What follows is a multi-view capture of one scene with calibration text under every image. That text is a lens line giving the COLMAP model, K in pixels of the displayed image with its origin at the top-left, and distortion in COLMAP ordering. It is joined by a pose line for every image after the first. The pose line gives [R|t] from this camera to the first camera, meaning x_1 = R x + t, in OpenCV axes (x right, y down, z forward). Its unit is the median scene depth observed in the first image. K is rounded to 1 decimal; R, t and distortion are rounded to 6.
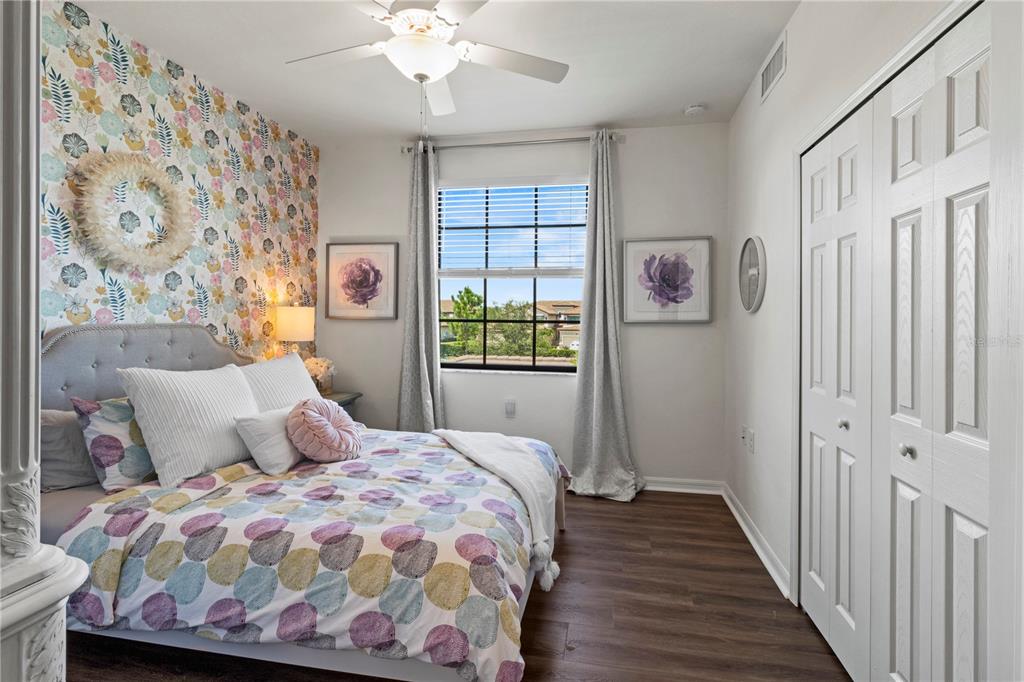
lens RADIAL K [[481.5, 0, 517.1], [0, 481.5, 322.1], [0, 0, 1]] dist [0.002387, -0.001414]
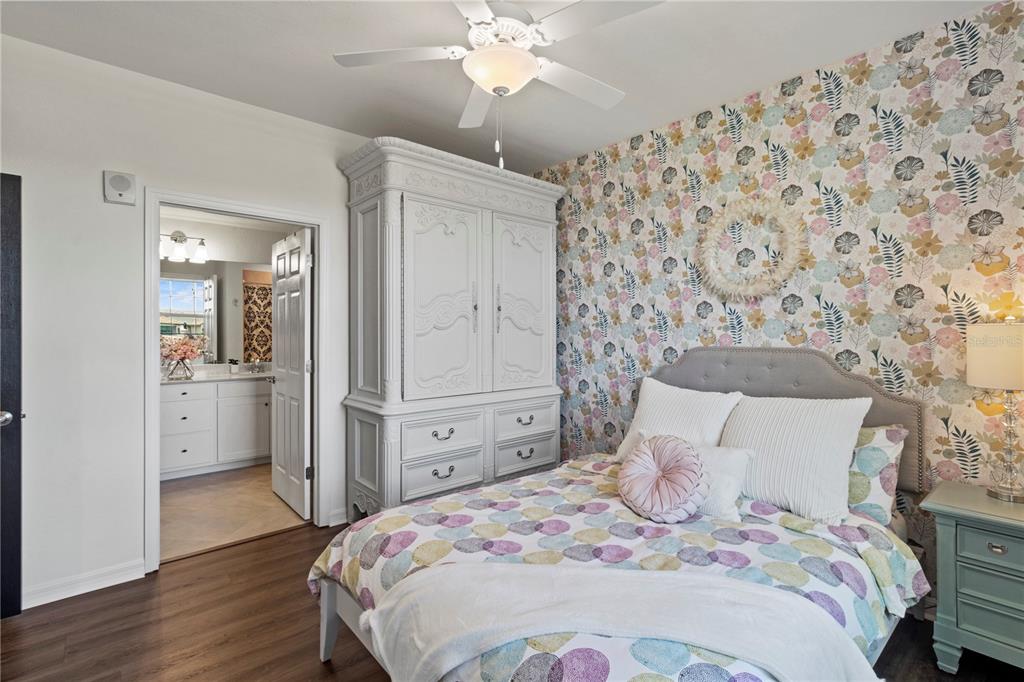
lens RADIAL K [[481.5, 0, 524.6], [0, 481.5, 326.9], [0, 0, 1]] dist [0.002387, -0.001414]
pose [[-0.617314, -0.001324, -0.786716, 0.392623], [0.002311, 0.999991, -0.003497, -0.037991], [0.786714, -0.003977, -0.617305, 1.203708]]
